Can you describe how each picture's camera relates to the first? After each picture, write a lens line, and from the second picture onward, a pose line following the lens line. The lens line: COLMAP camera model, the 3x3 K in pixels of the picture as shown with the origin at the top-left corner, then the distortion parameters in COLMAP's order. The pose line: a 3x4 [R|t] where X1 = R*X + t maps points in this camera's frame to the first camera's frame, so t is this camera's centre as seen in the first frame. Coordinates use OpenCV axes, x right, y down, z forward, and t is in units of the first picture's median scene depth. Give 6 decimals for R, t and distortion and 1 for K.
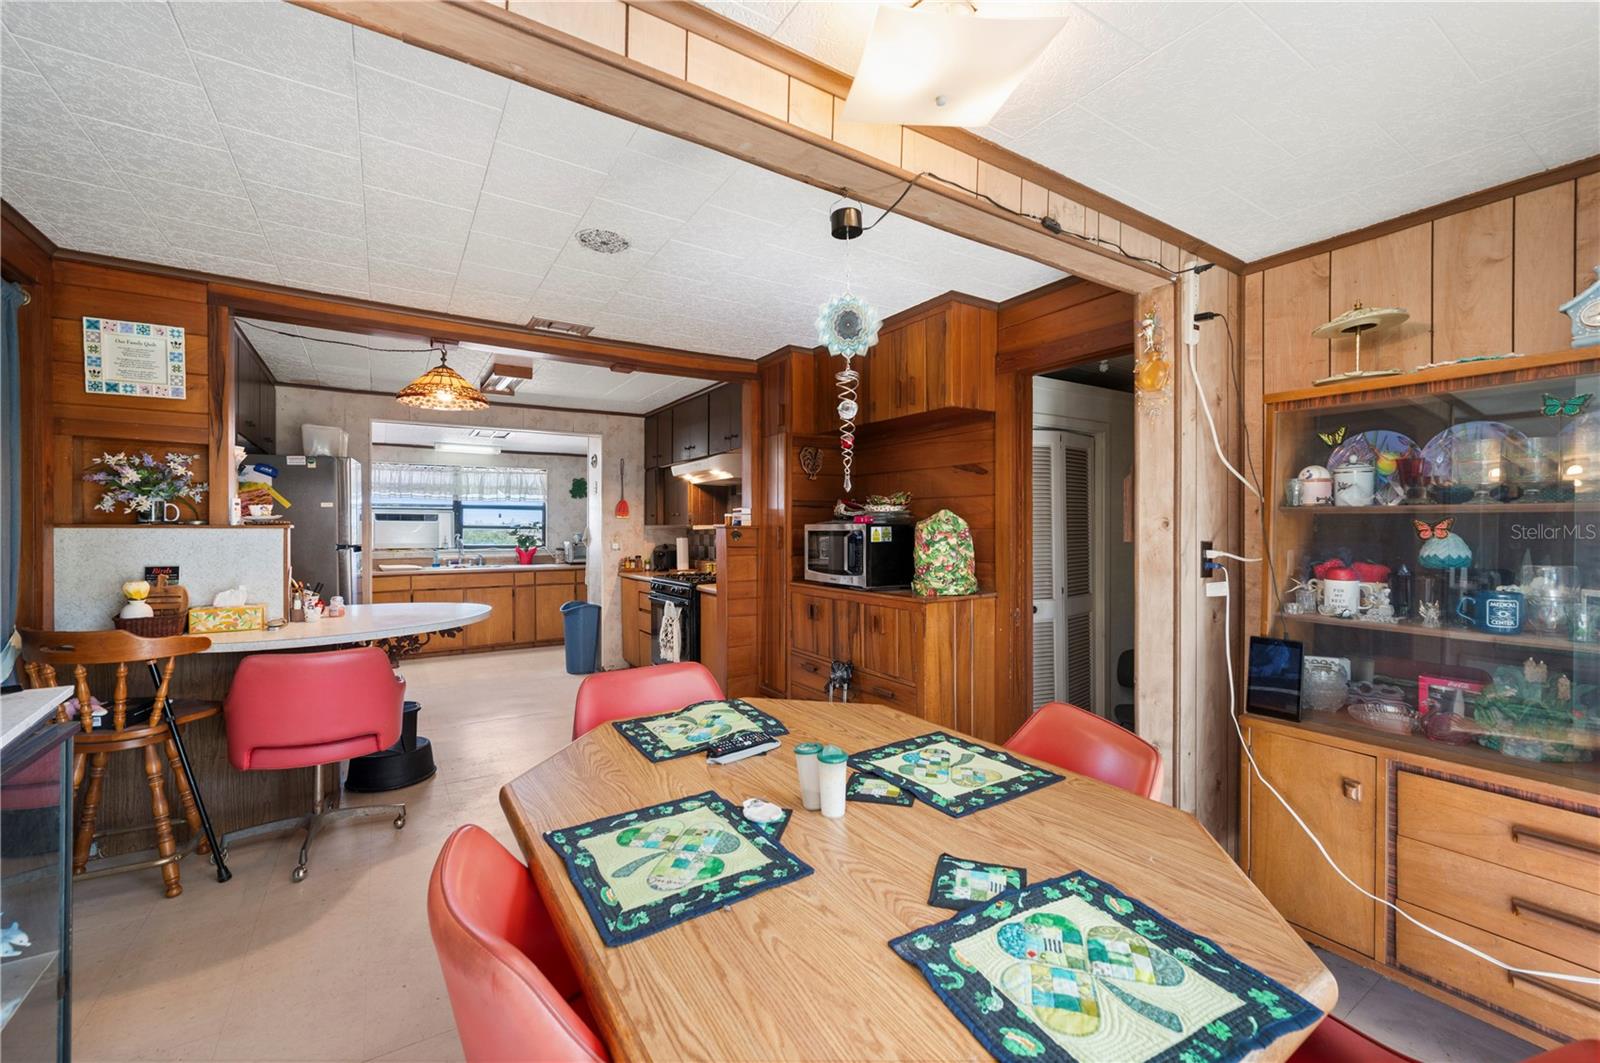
lens RADIAL K [[656.6, 0, 798.1], [0, 656.6, 529.3], [0, 0, 1]] dist [0.000866, -0.000382]
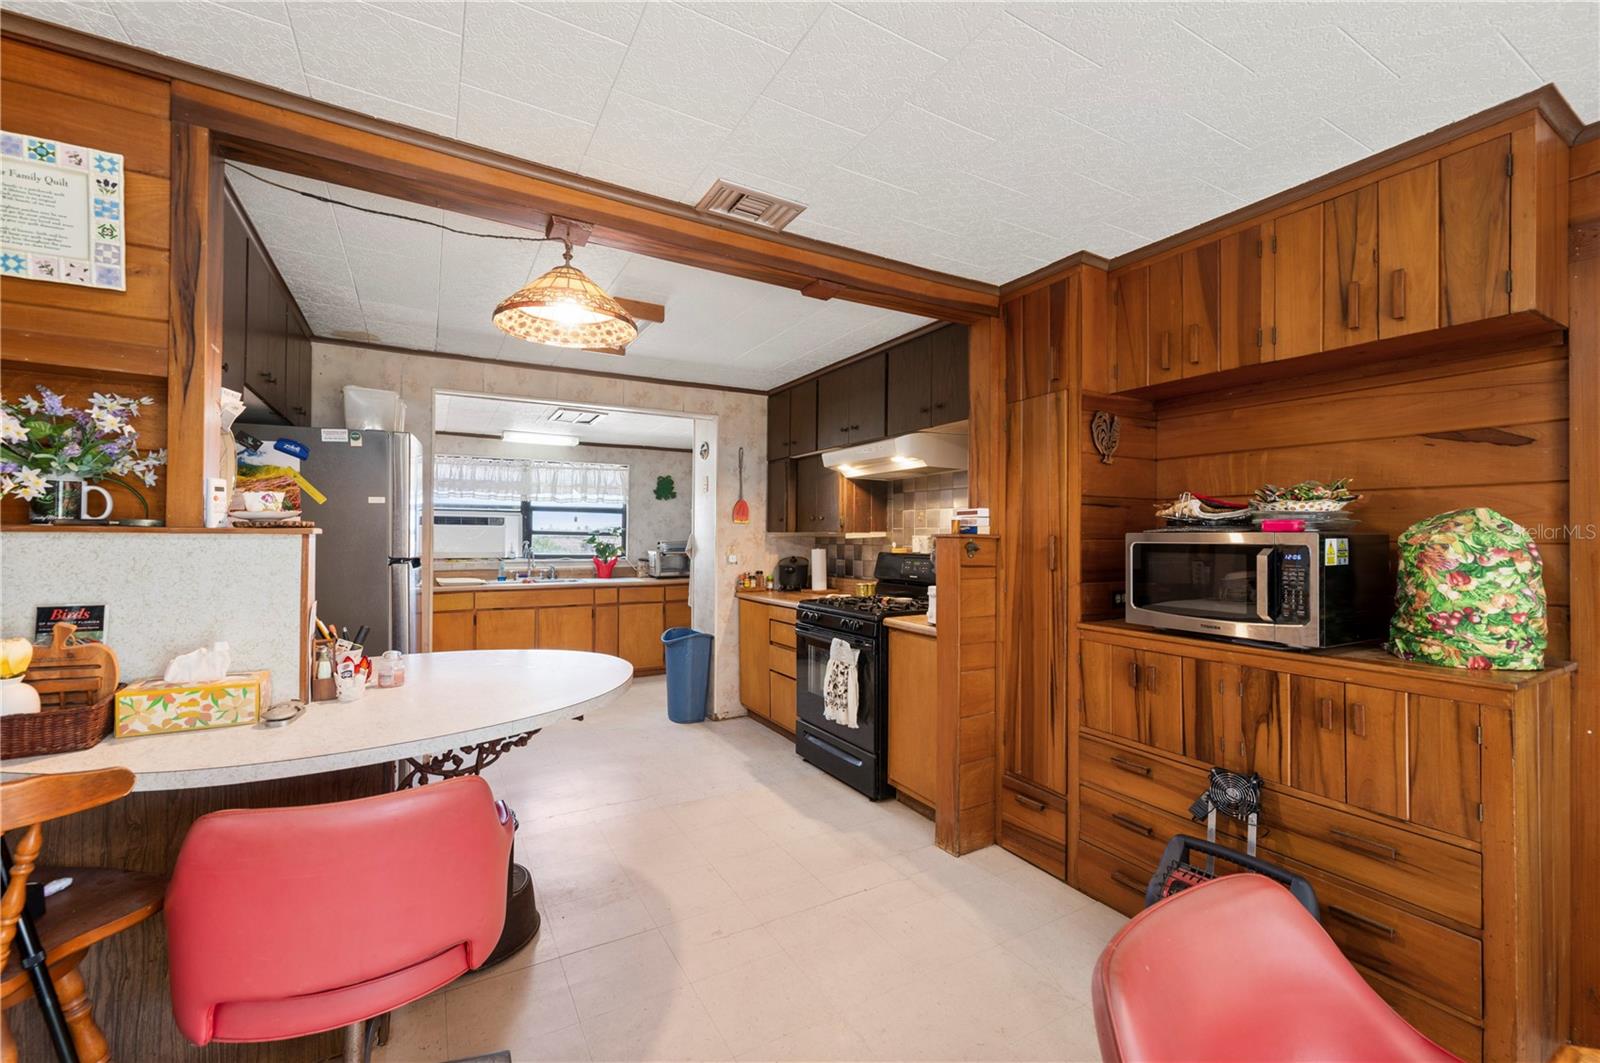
lens RADIAL K [[656.6, 0, 800.5], [0, 656.6, 529.4], [0, 0, 1]] dist [0.000866, -0.000382]
pose [[0.998875, 0.006665, -0.046956, -0.247993], [-0.007205, 0.999910, -0.011343, -0.001563], [0.046876, 0.011669, 0.998833, 0.343260]]
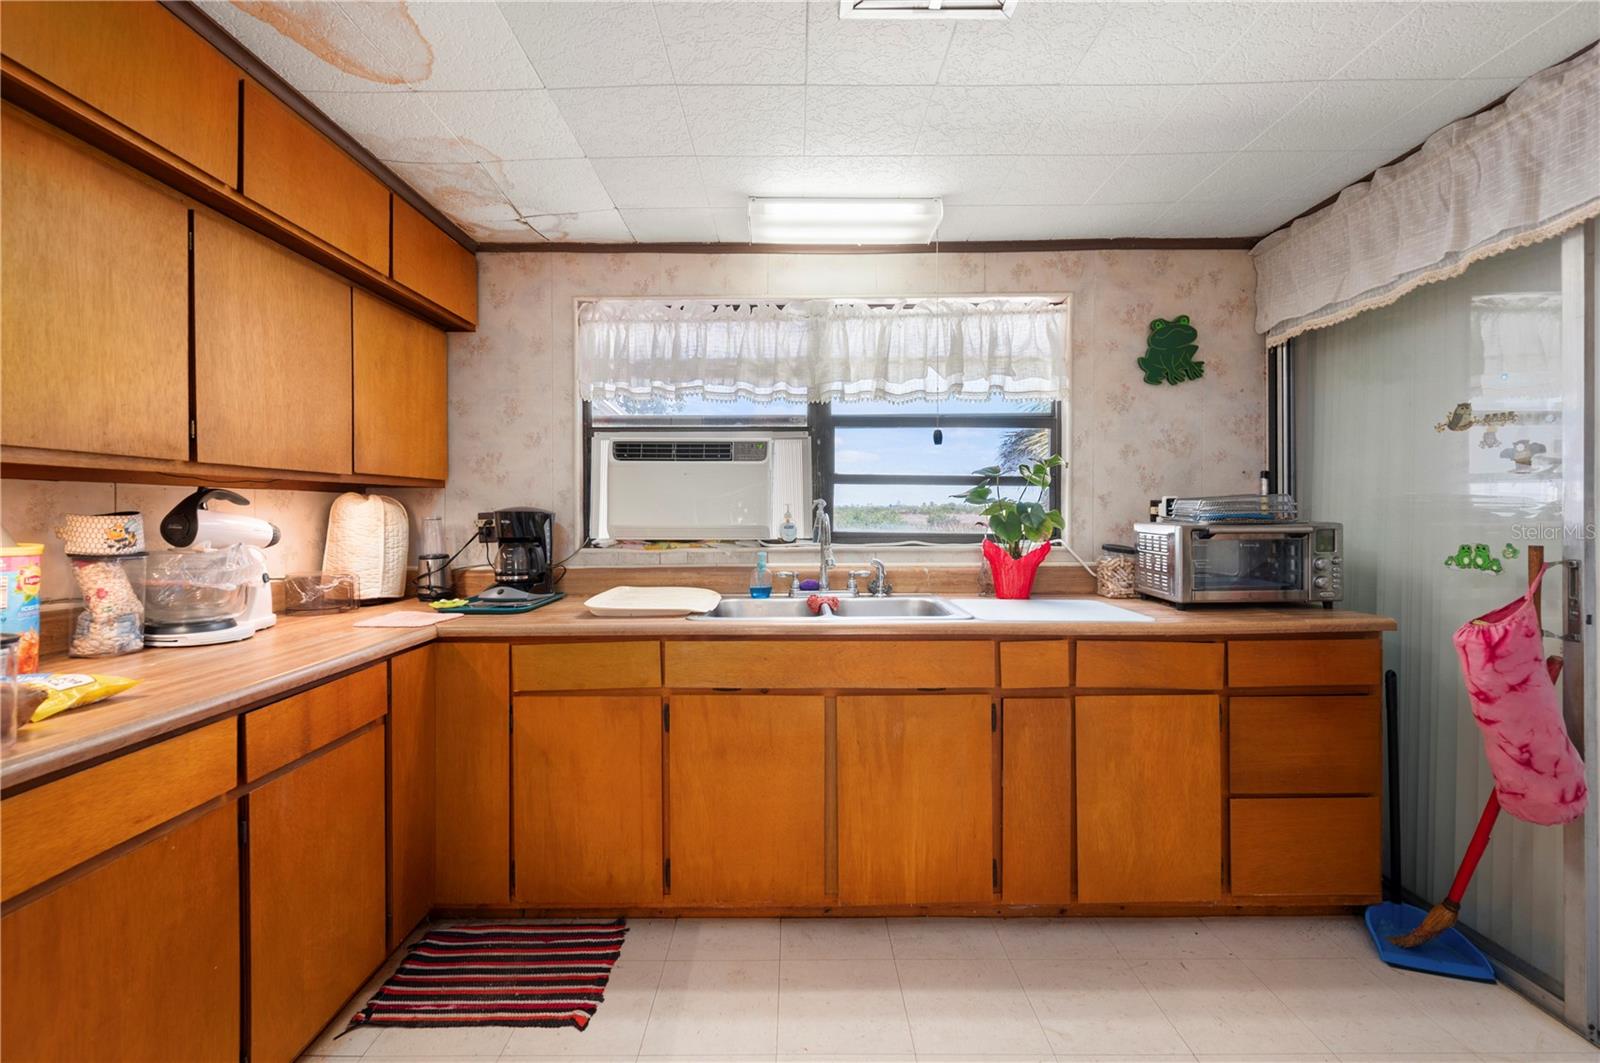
lens RADIAL K [[656.6, 0, 796.5], [0, 656.6, 517.3], [0, 0, 1]] dist [0.000866, -0.000382]
pose [[0.843746, 0.003769, -0.536730, -0.658062], [0.002057, 0.999945, 0.010255, 0.024639], [0.536739, -0.009756, 0.843692, 1.345707]]
